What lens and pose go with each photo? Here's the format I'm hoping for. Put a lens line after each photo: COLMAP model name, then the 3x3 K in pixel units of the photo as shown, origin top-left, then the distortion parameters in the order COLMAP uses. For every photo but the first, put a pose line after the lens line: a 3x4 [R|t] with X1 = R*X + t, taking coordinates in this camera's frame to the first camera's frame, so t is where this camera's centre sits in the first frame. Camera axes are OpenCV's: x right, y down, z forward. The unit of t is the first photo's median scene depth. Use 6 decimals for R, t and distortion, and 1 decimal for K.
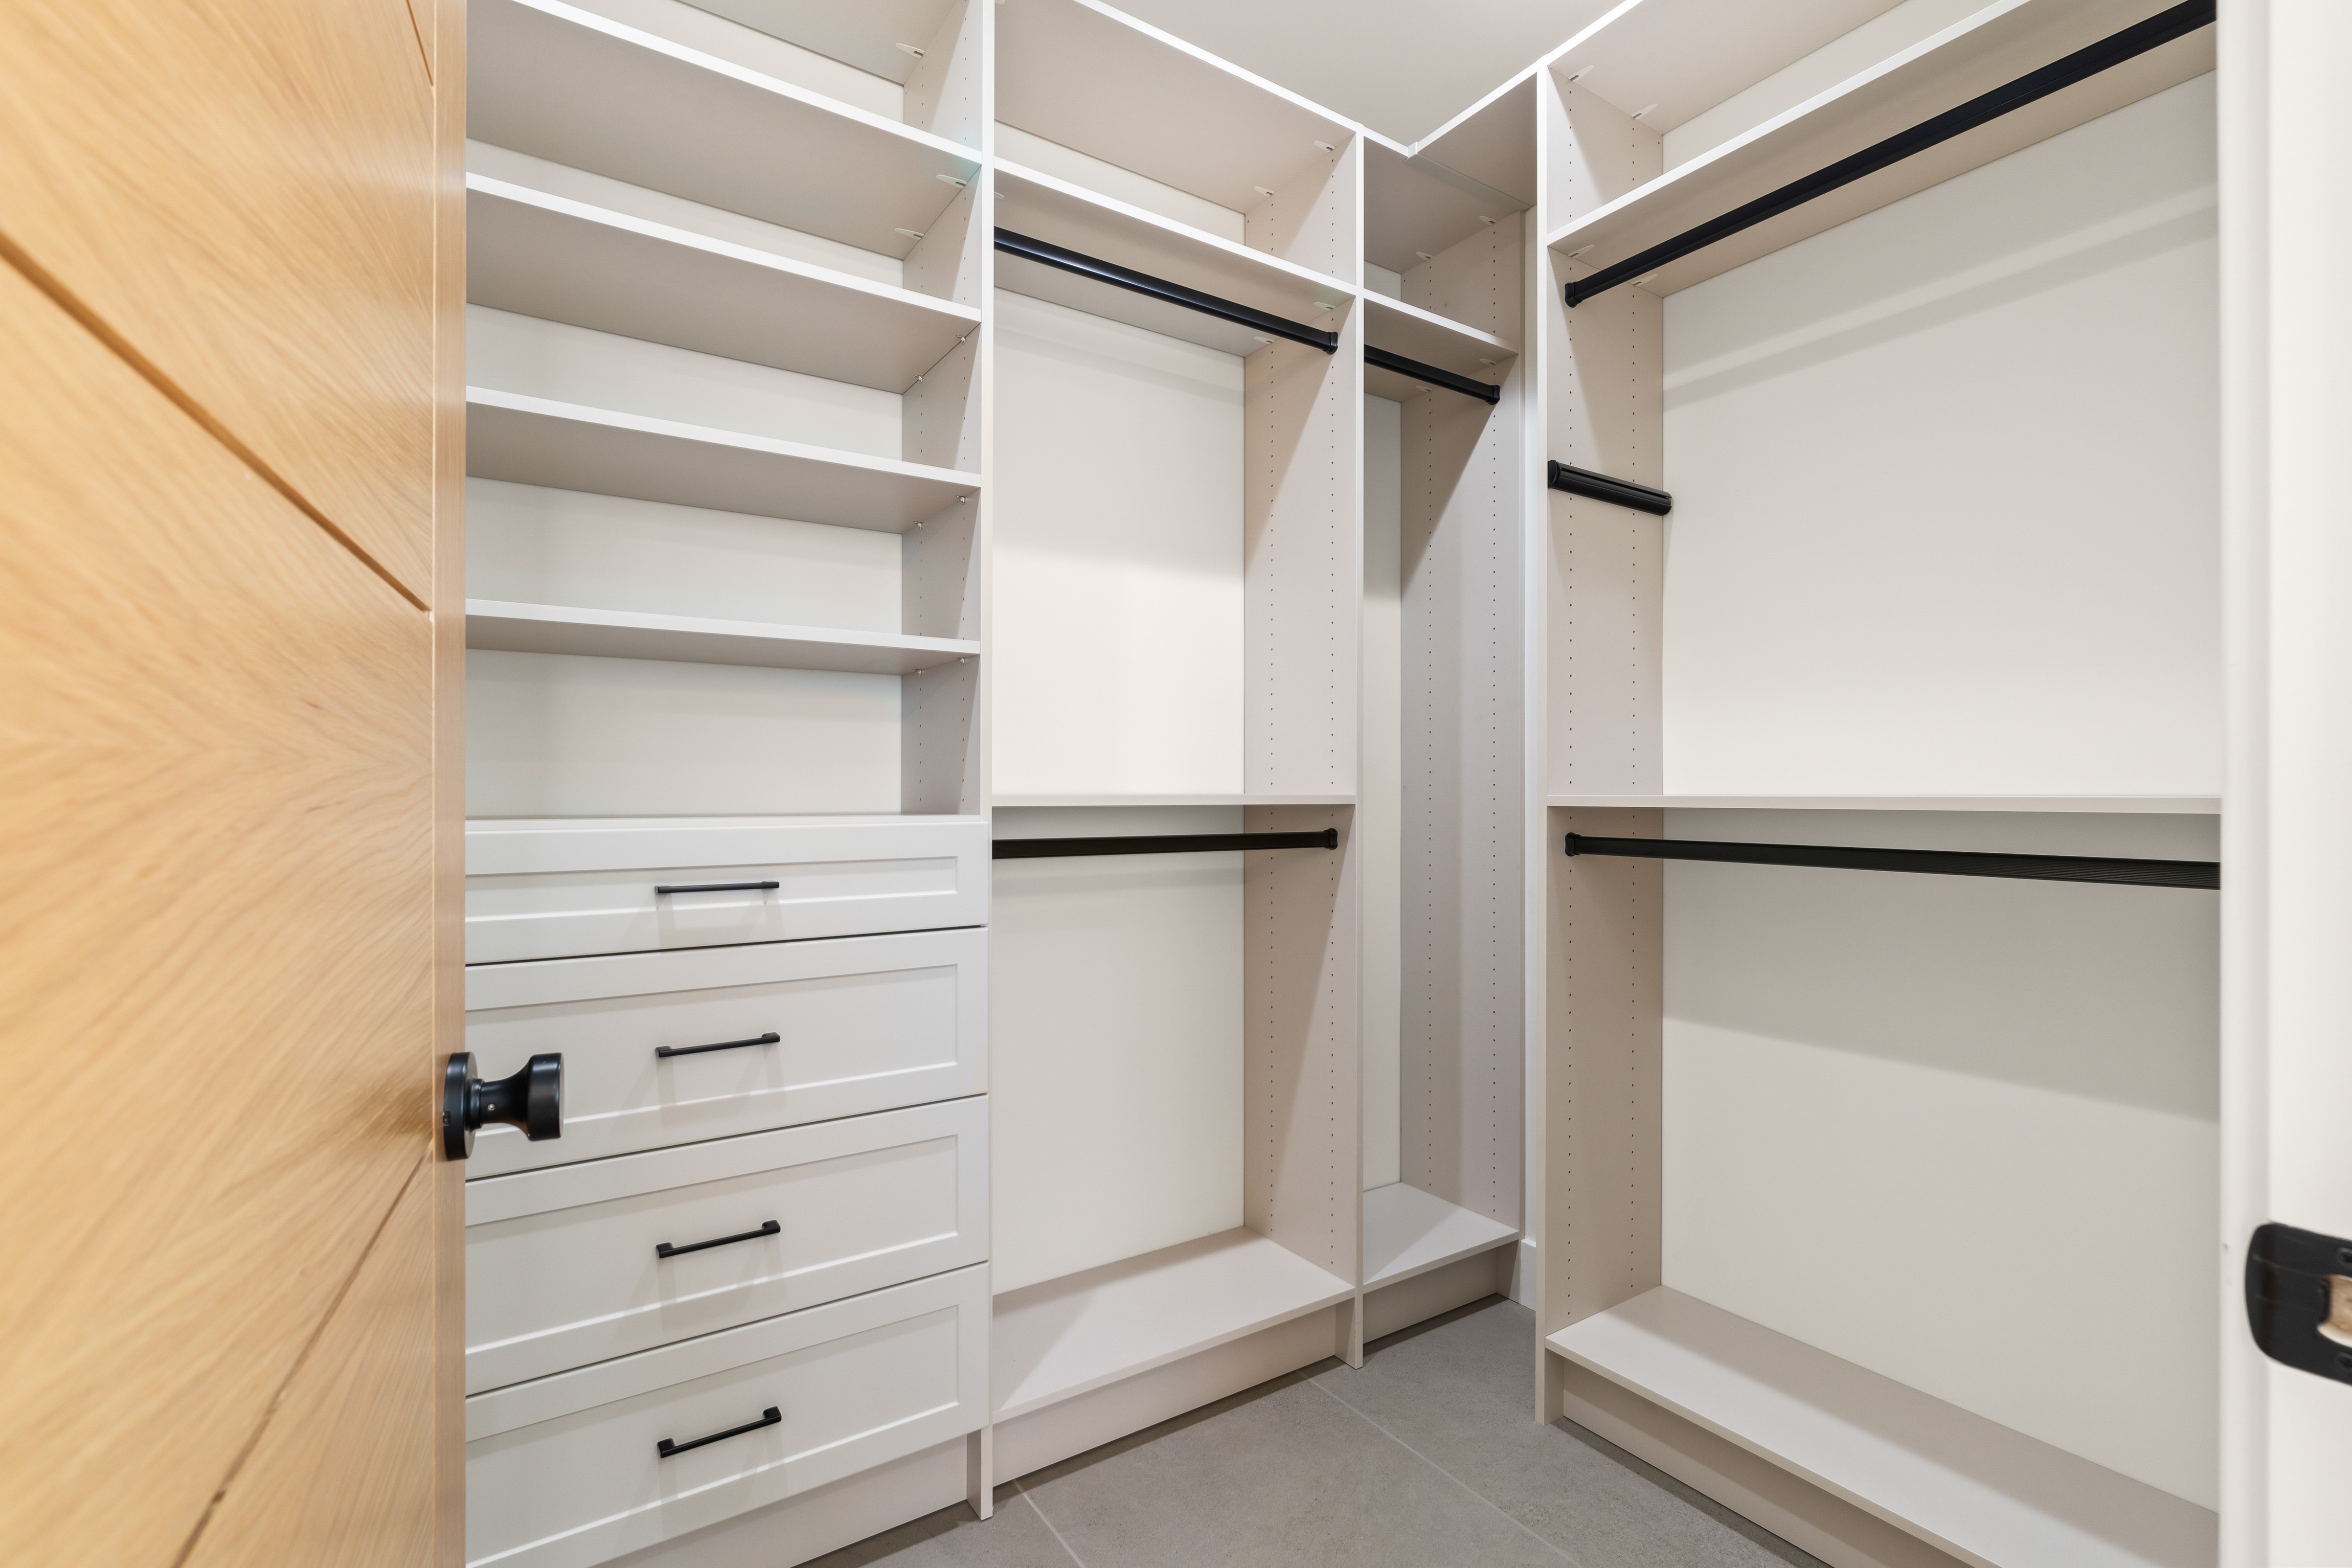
lens RADIAL K [[1068.1, 0, 1164.8], [0, 1068.1, 796.3], [0, 0, 1]] dist [-0.004313, 0.001356]
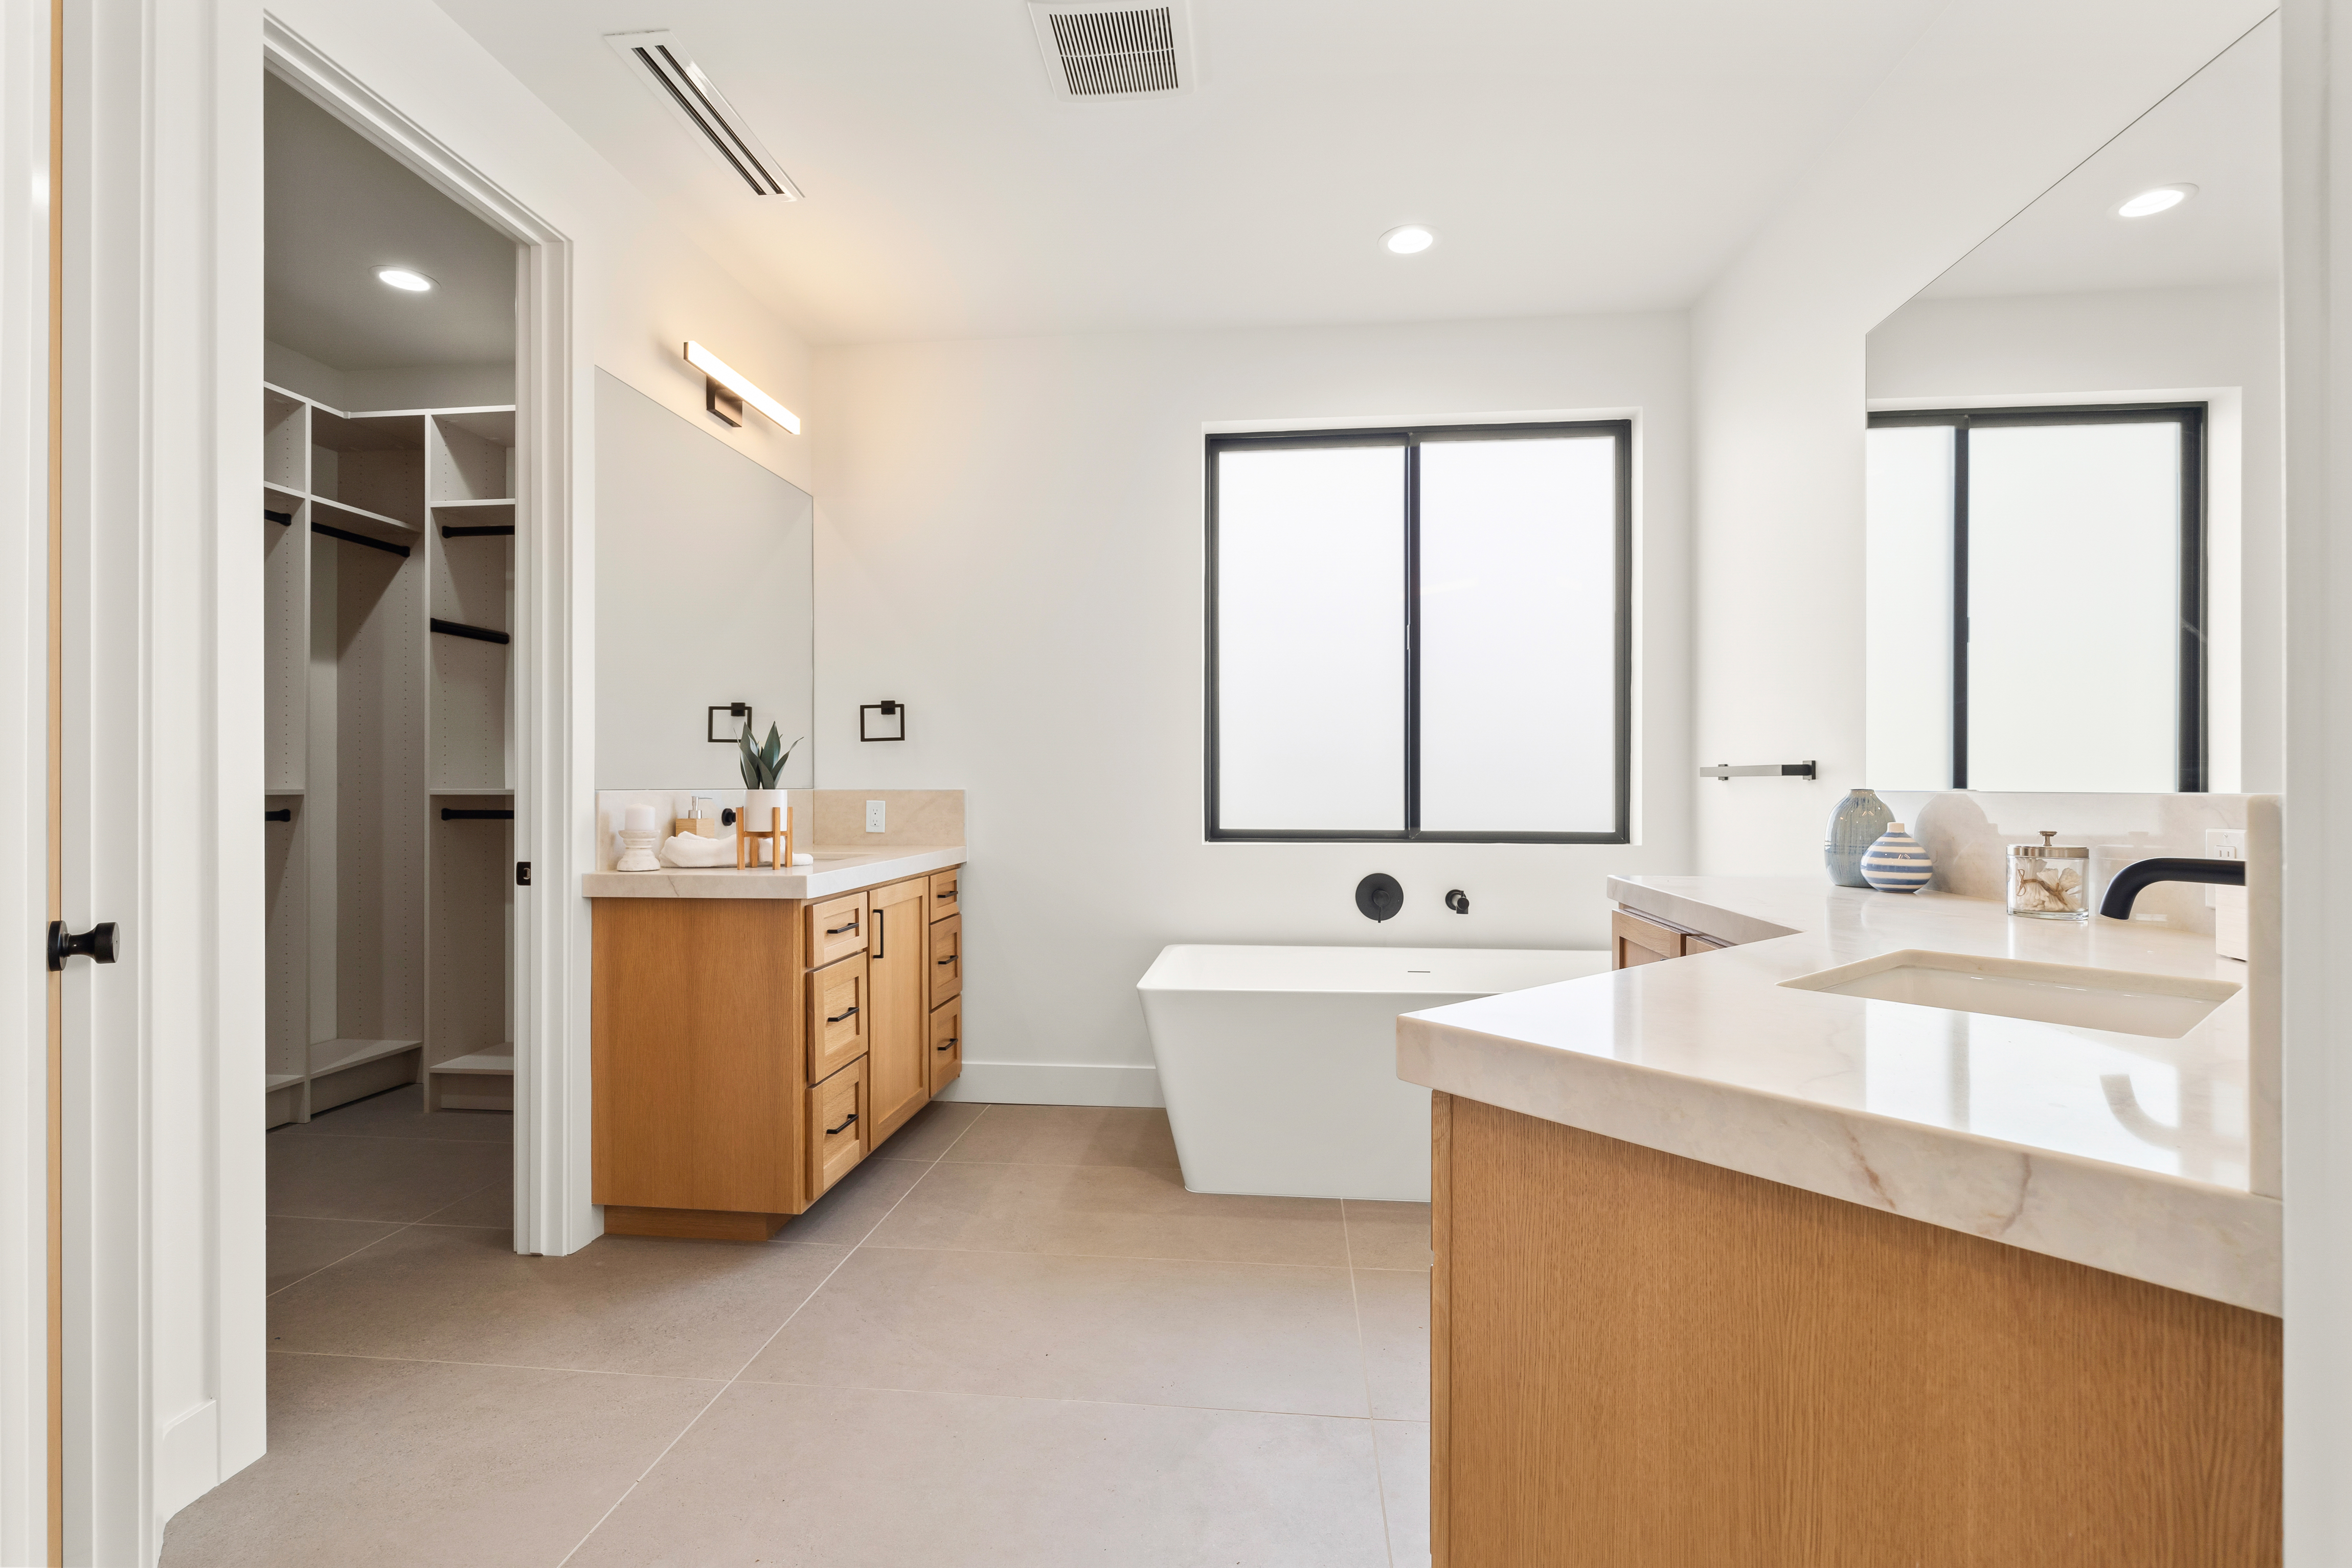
lens RADIAL K [[1068.1, 0, 1170.7], [0, 1068.1, 784.2], [0, 0, 1]] dist [-0.004313, 0.001356]
pose [[0.636635, -0.000566, 0.771165, -0.253235], [0.000247, 1.000000, 0.000531, -0.009837], [-0.771165, -0.000148, 0.636635, -1.149177]]
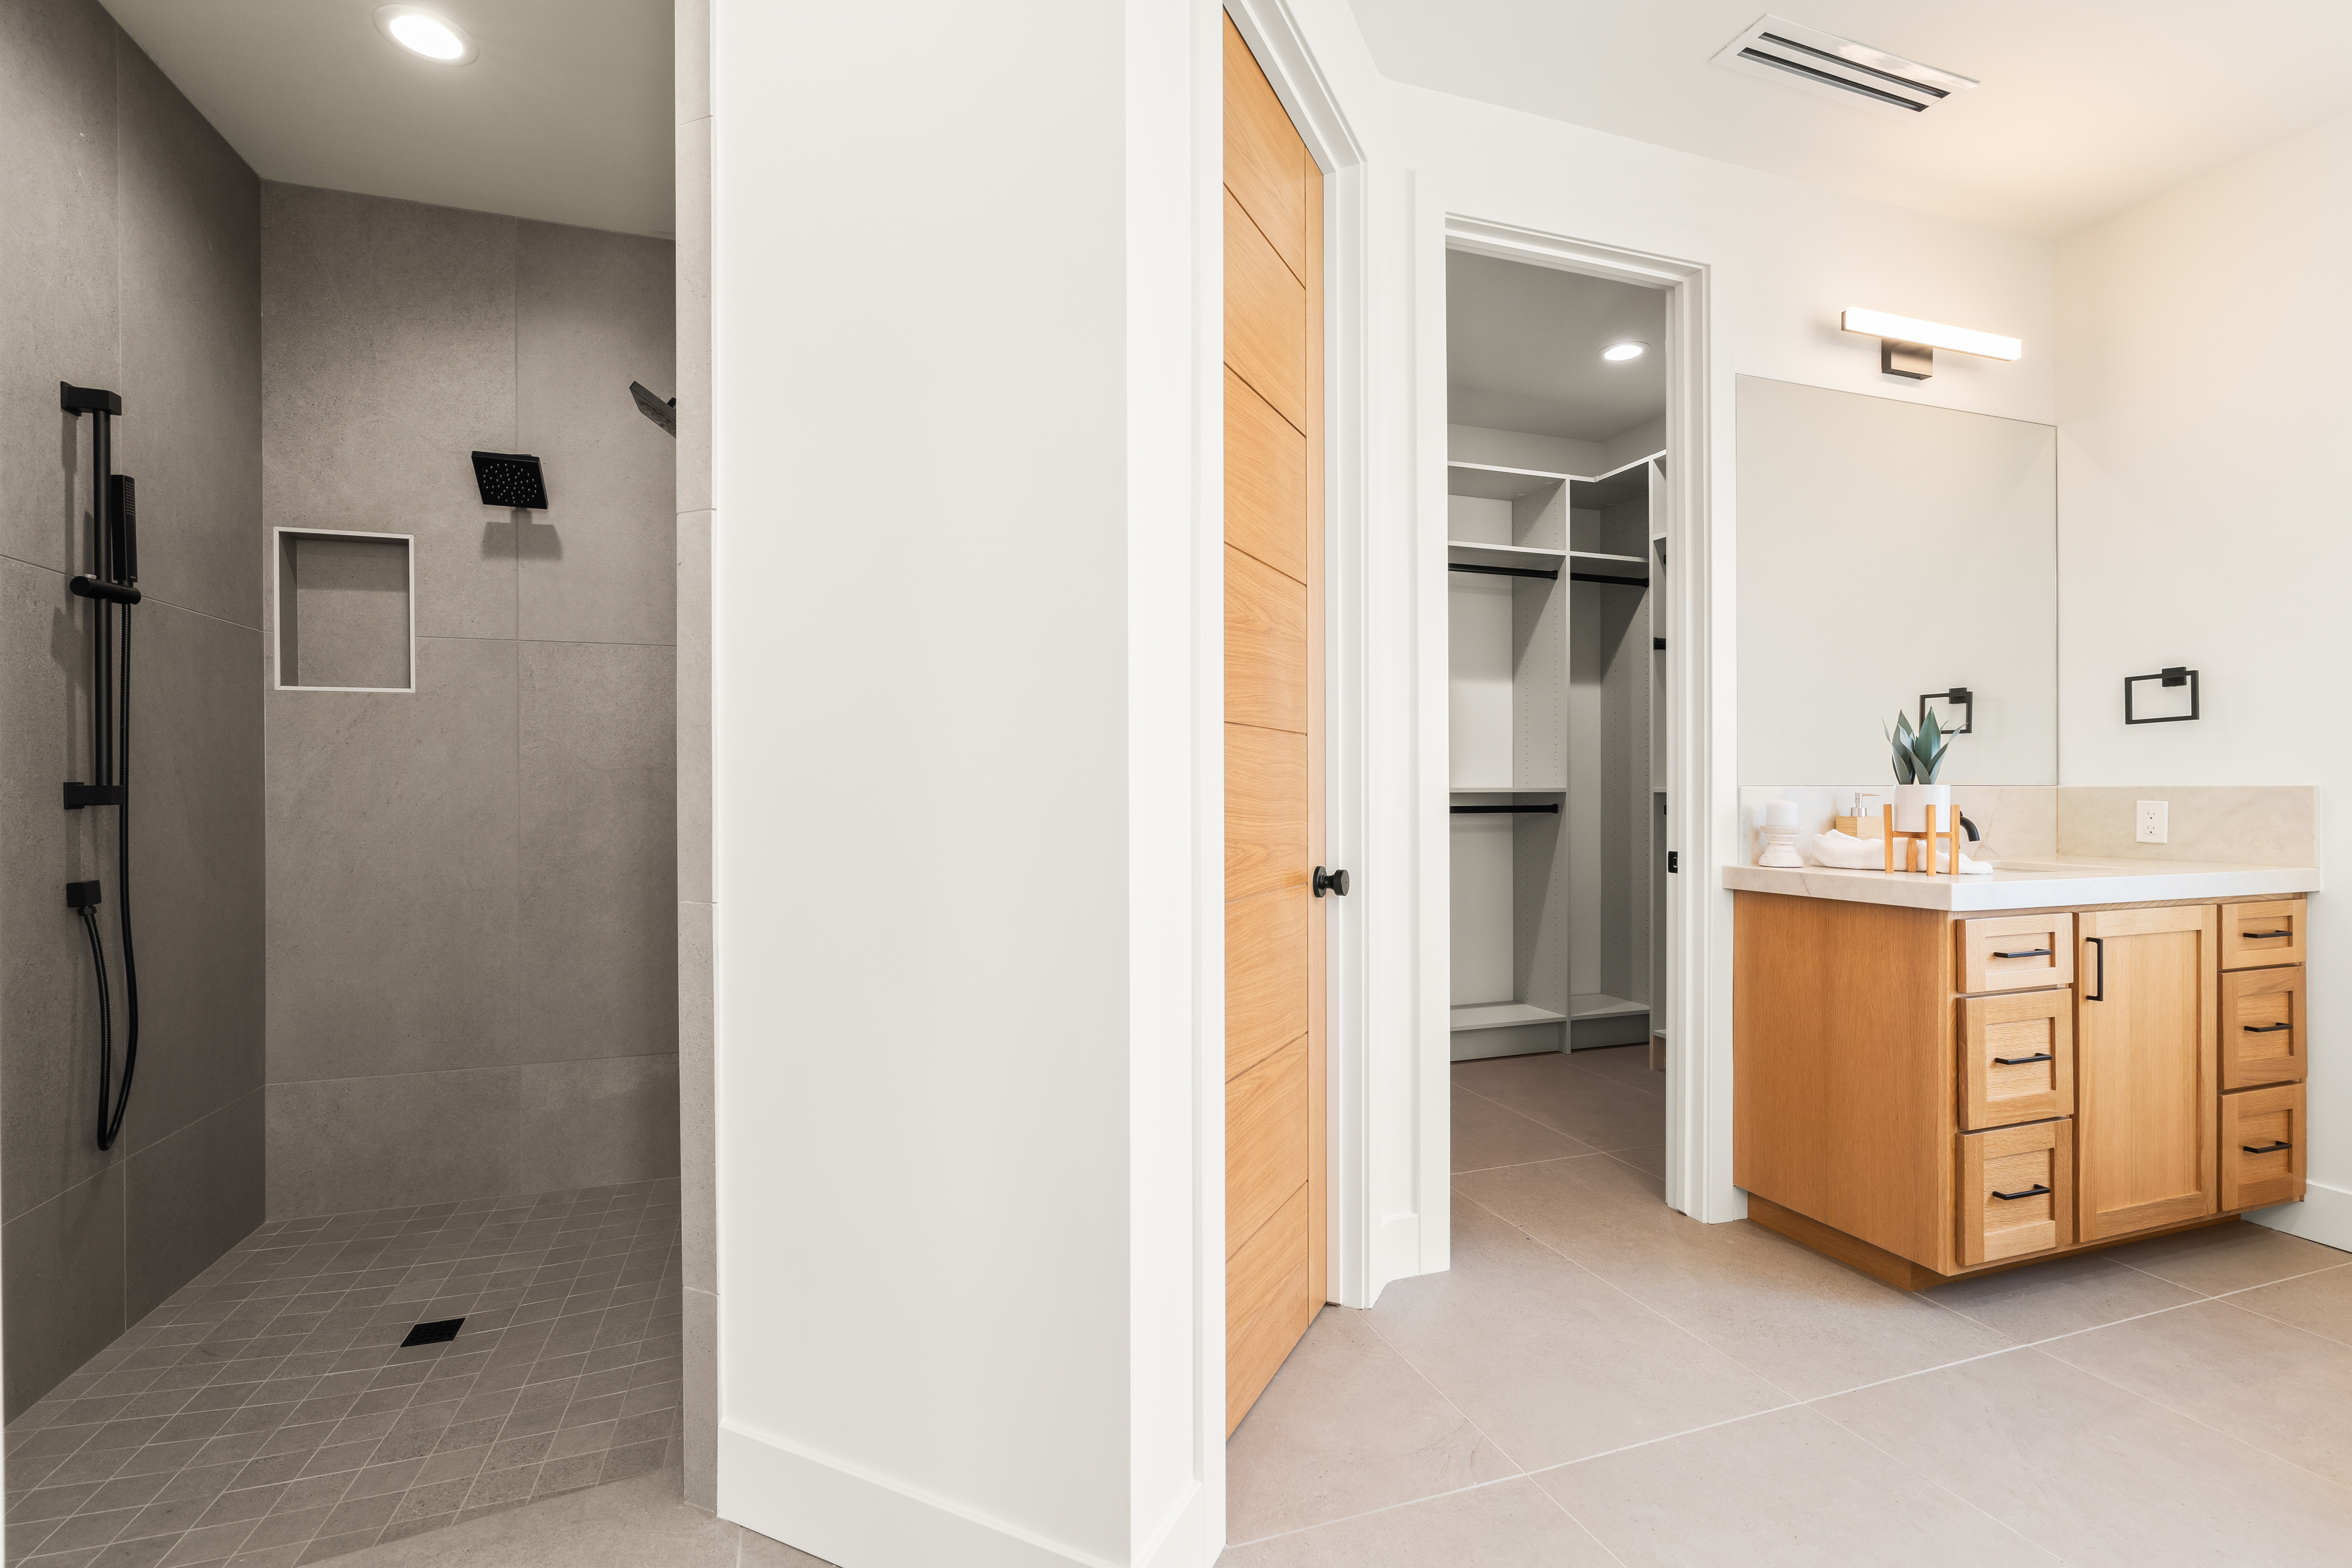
lens RADIAL K [[1068.1, 0, 1190.8], [0, 1068.1, 795.8], [0, 0, 1]] dist [-0.004313, 0.001356]
pose [[0.970259, -0.002448, -0.242056, -0.034225], [0.003730, 0.999981, 0.004836, 0.001543], [0.242040, -0.005596, 0.970250, -1.252558]]
